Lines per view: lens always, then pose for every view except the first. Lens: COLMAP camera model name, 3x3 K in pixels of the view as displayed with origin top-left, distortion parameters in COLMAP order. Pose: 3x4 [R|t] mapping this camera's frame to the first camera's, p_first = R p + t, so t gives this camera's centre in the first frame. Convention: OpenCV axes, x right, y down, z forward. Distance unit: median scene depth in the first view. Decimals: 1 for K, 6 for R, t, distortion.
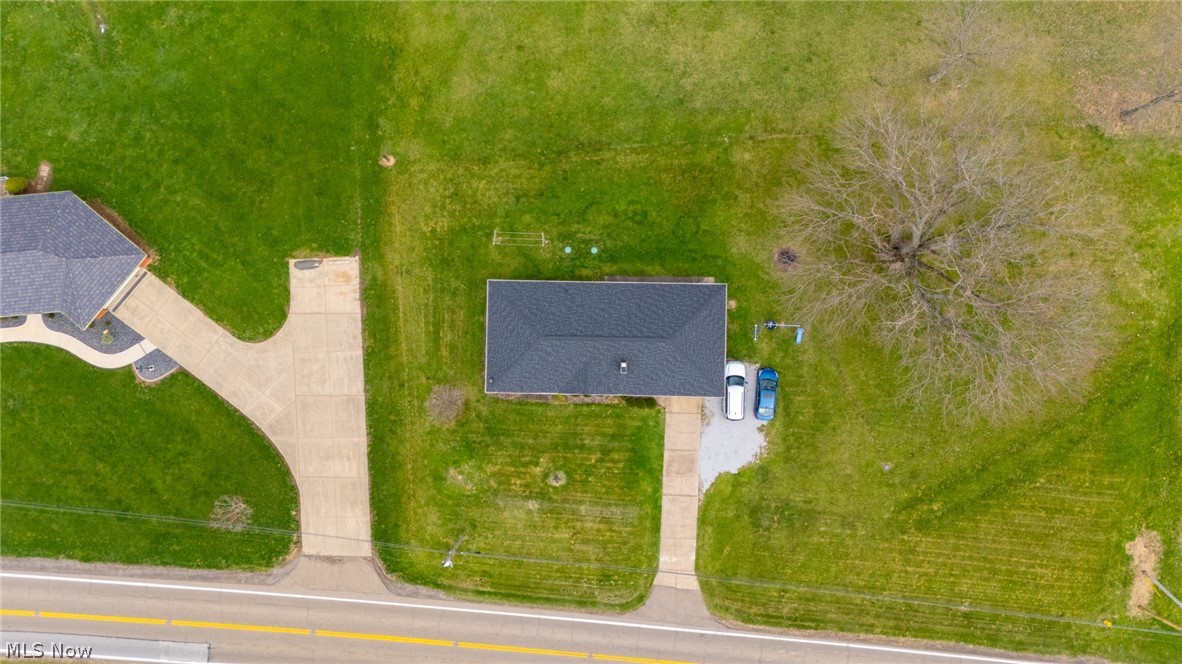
lens RADIAL K [[871.1, 0, 598.0], [0, 871.1, 329.9], [0, 0, 1]] dist [0.050289, -0.003751]
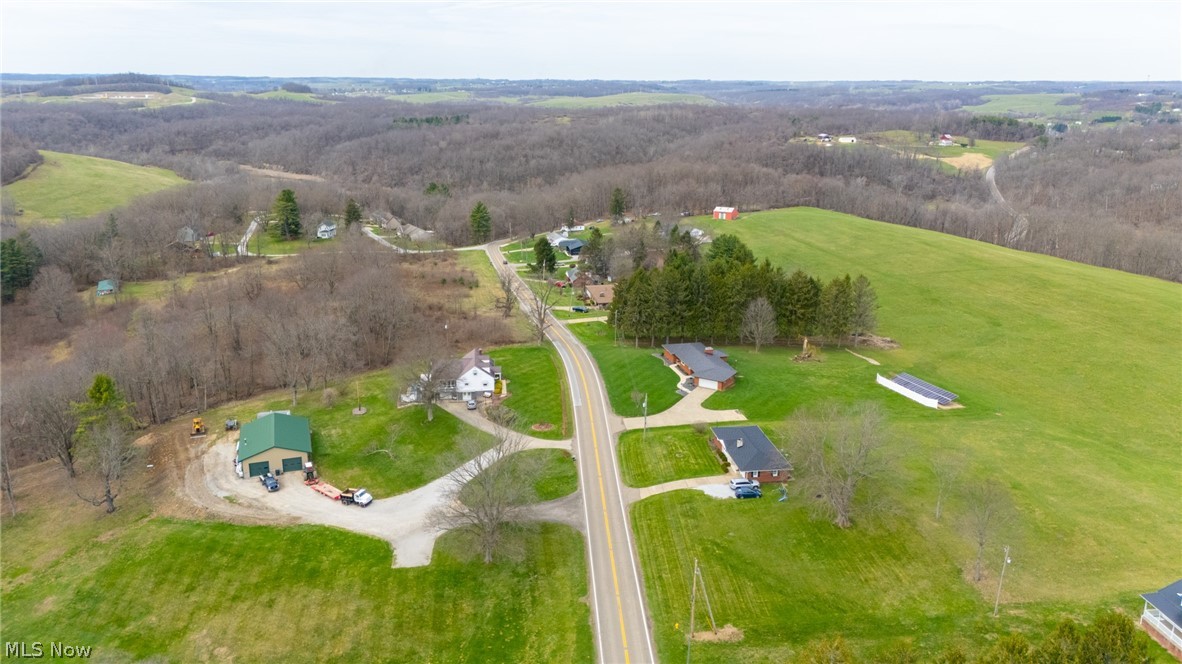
lens RADIAL K [[871.1, 0, 598.0], [0, 871.1, 329.9], [0, 0, 1]] dist [0.050289, -0.003751]
pose [[0.160443, 0.295510, -0.941771, 1.859290], [-0.987011, 0.040140, -0.155555, 0.690156], [-0.008165, 0.954496, 0.298112, 0.046108]]
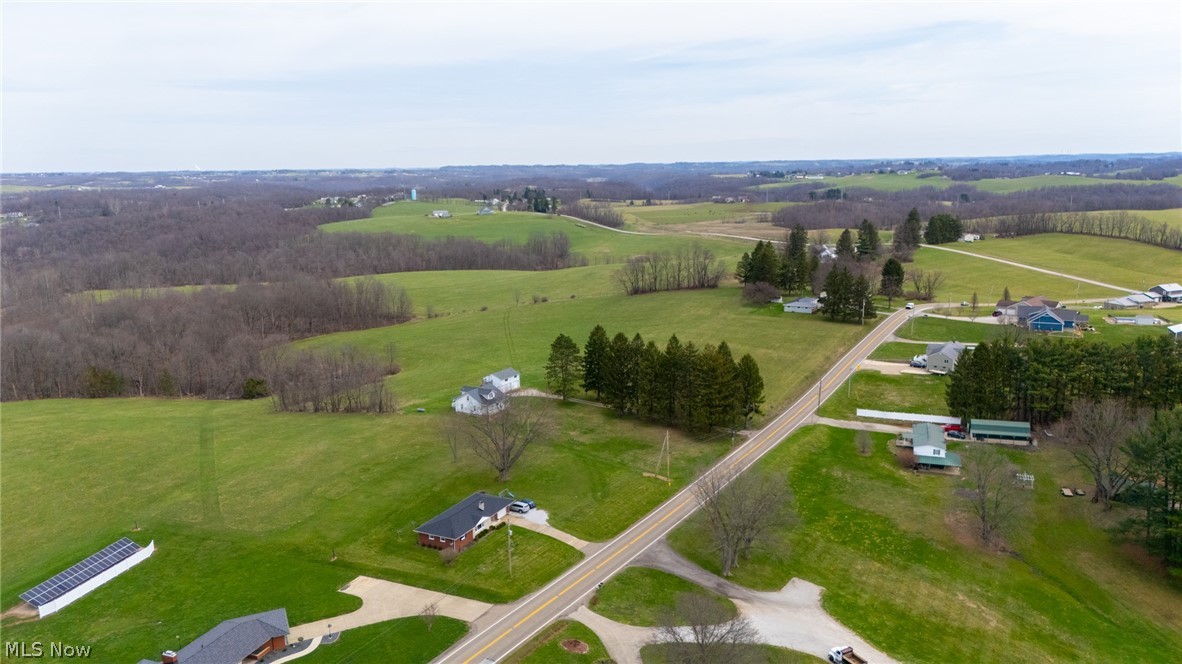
lens RADIAL K [[871.1, 0, 598.0], [0, 871.1, 329.9], [0, 0, 1]] dist [0.050289, -0.003751]
pose [[0.433161, -0.162916, 0.886470, -1.695629], [0.901286, 0.070170, -0.427505, 1.198274], [0.007443, 0.984142, 0.177229, 0.111513]]
